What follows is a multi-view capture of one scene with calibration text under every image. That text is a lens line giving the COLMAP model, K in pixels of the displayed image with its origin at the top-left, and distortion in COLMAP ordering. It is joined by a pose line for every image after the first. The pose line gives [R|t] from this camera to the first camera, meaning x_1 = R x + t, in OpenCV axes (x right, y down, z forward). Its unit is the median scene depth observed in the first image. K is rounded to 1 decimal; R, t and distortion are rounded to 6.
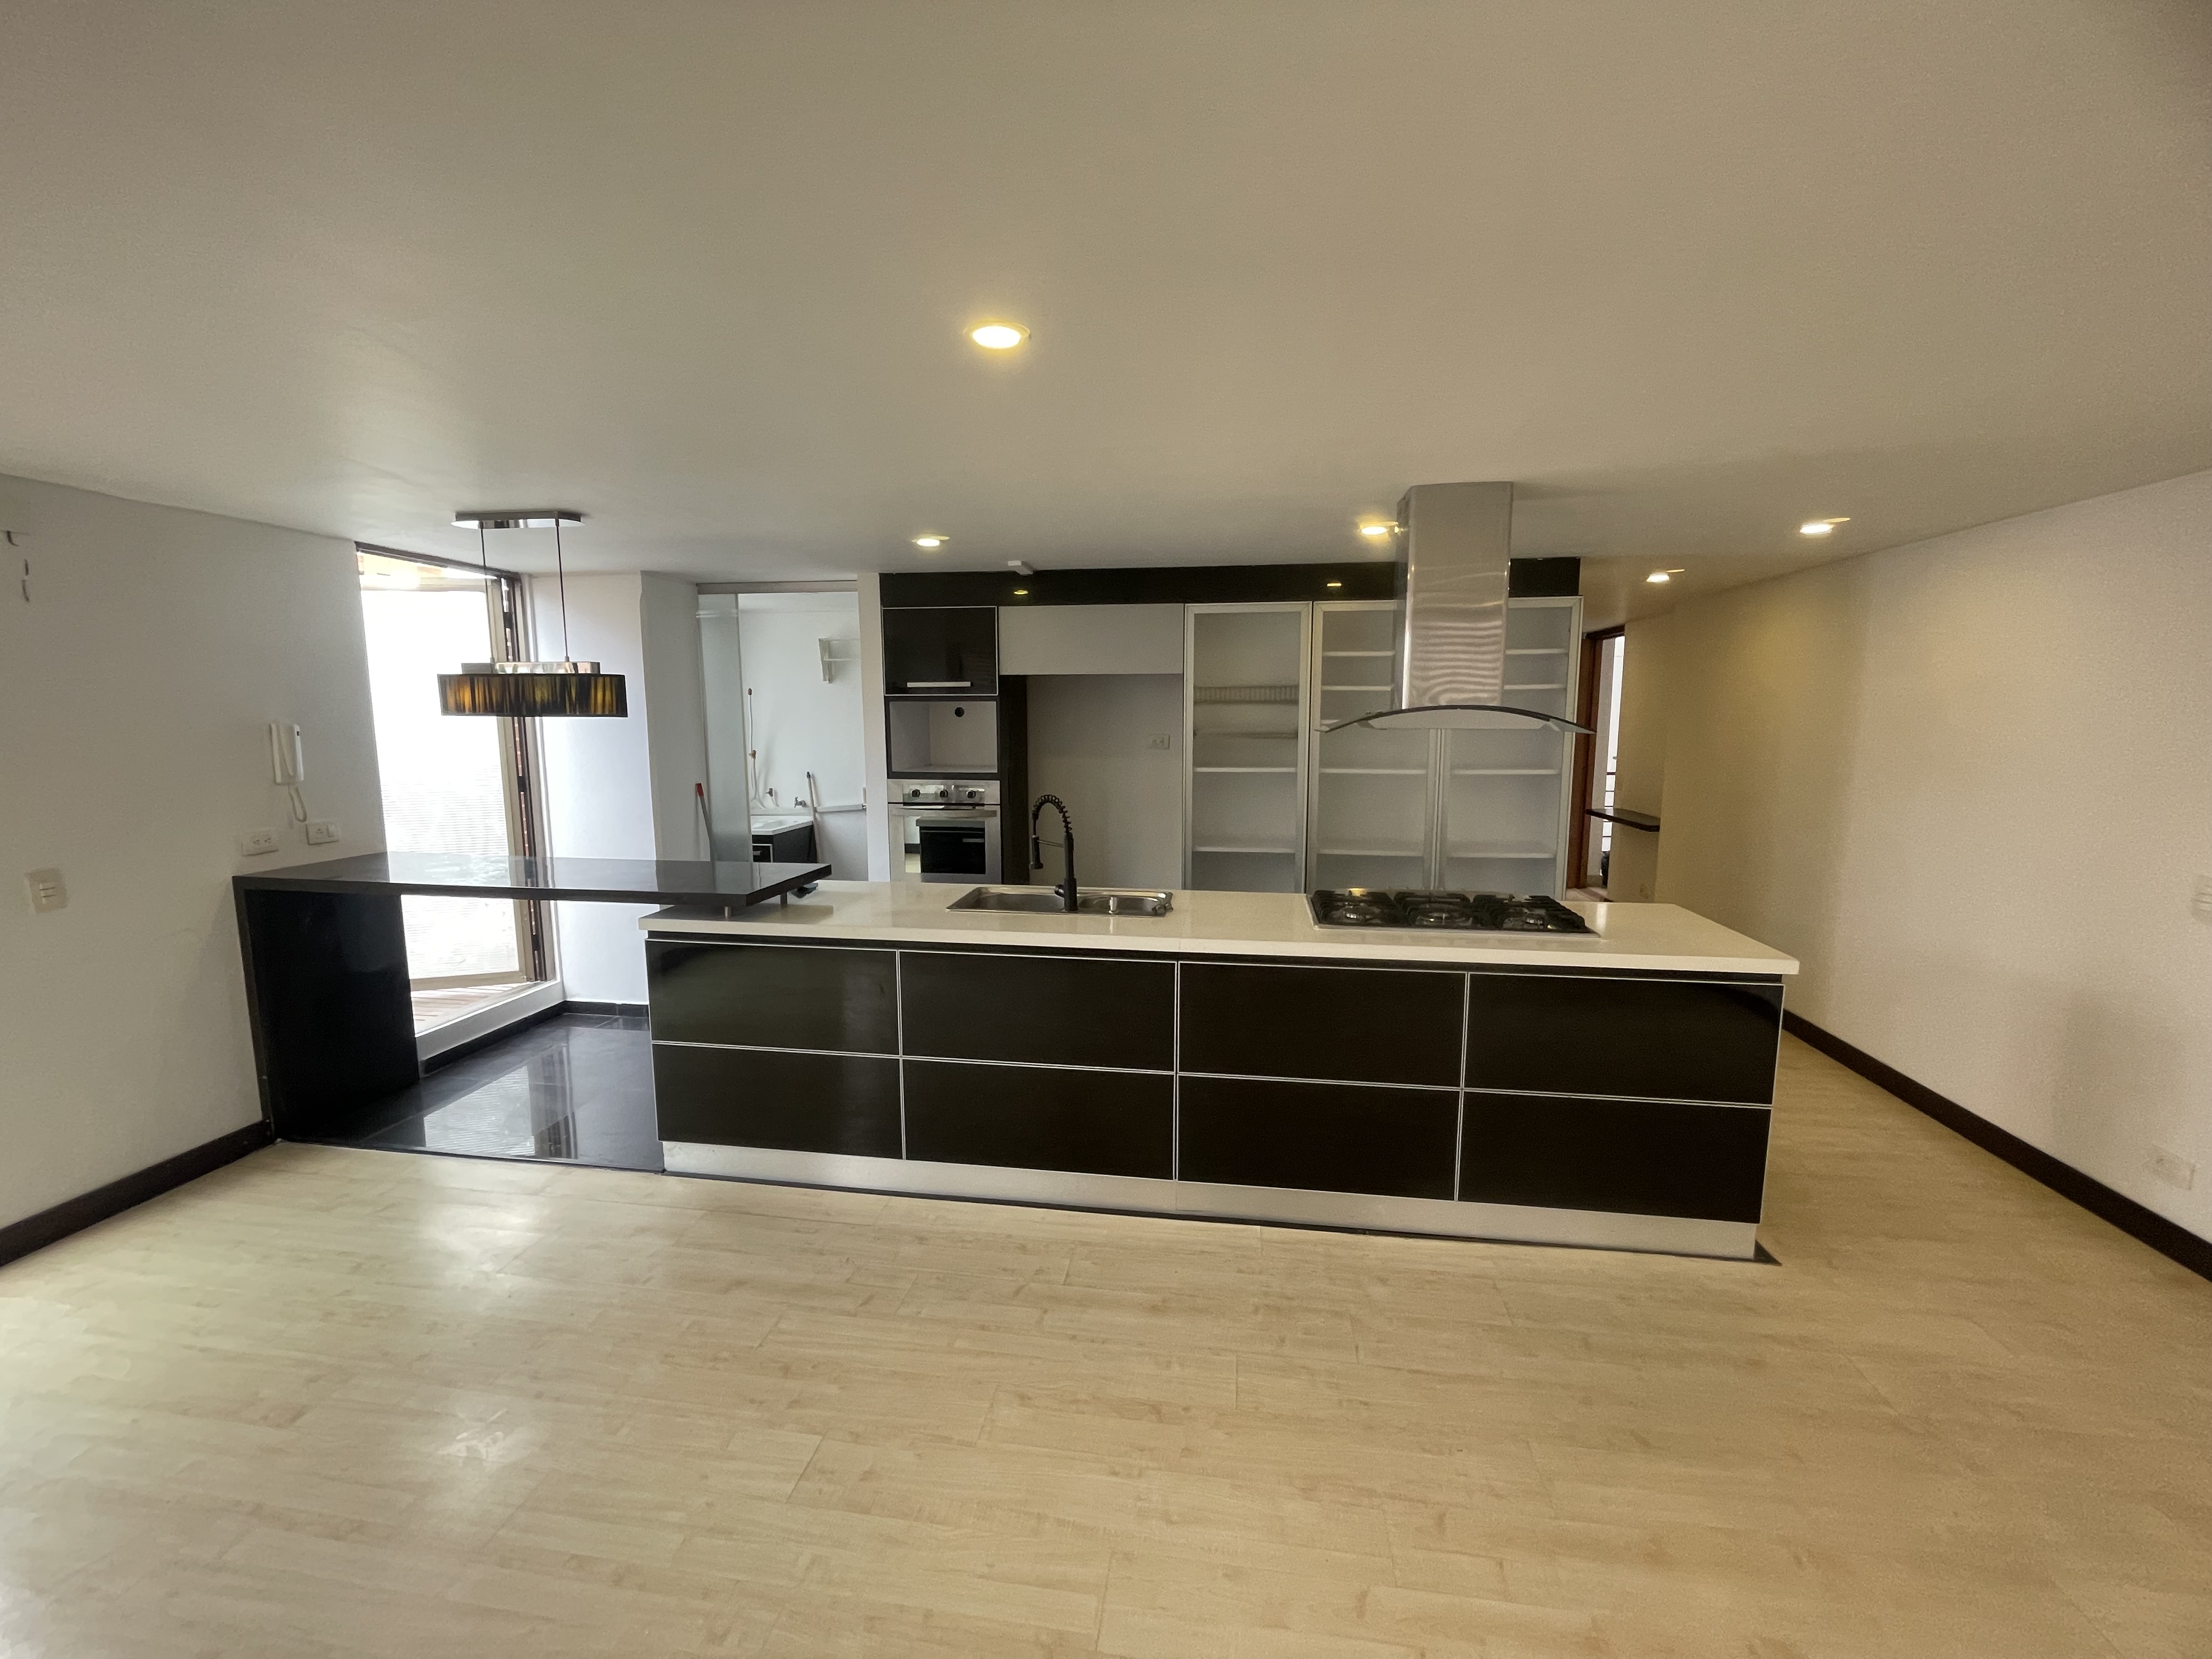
lens RADIAL K [[891.4, 0, 1106.2], [0, 891.4, 826.3], [0, 0, 1]] dist [-0.002647, -0.000561]
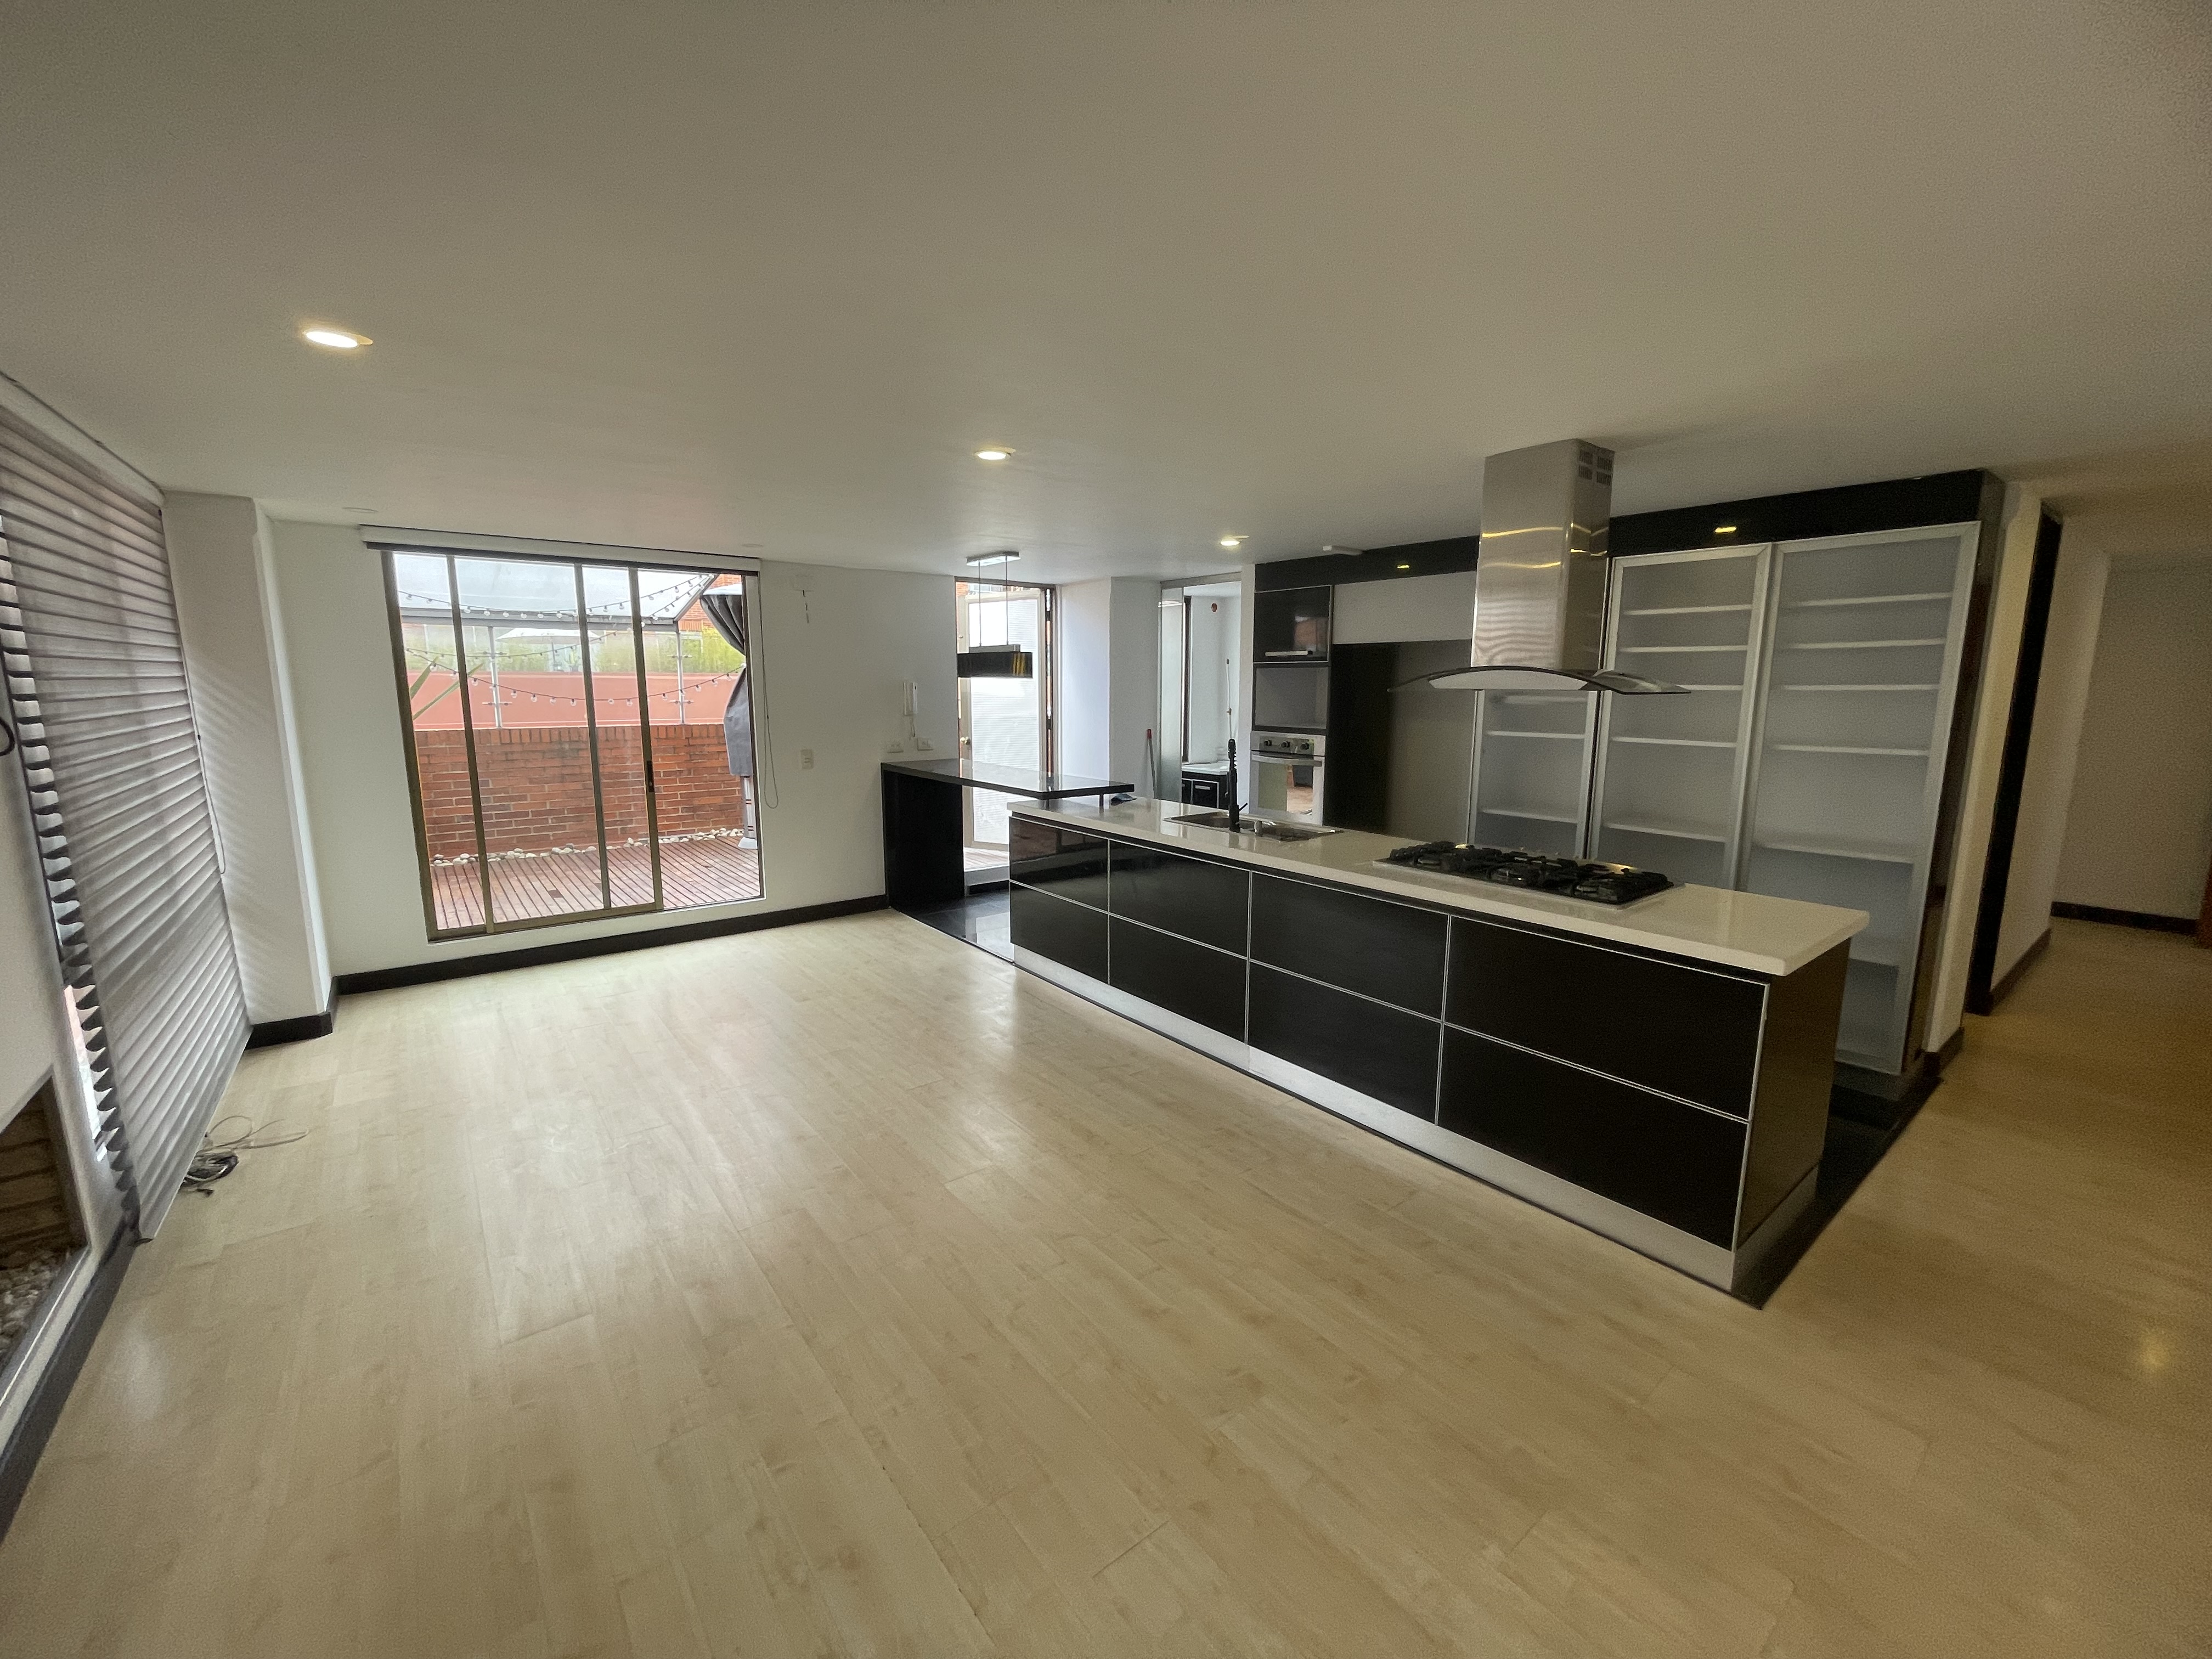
lens RADIAL K [[891.4, 0, 1112.8], [0, 891.4, 827.1], [0, 0, 1]] dist [-0.002647, -0.000561]
pose [[0.728534, 0.112392, -0.675727, 0.661795], [-0.090454, 0.993594, 0.067740, 0.019021], [0.679012, 0.011771, 0.734033, -0.056141]]
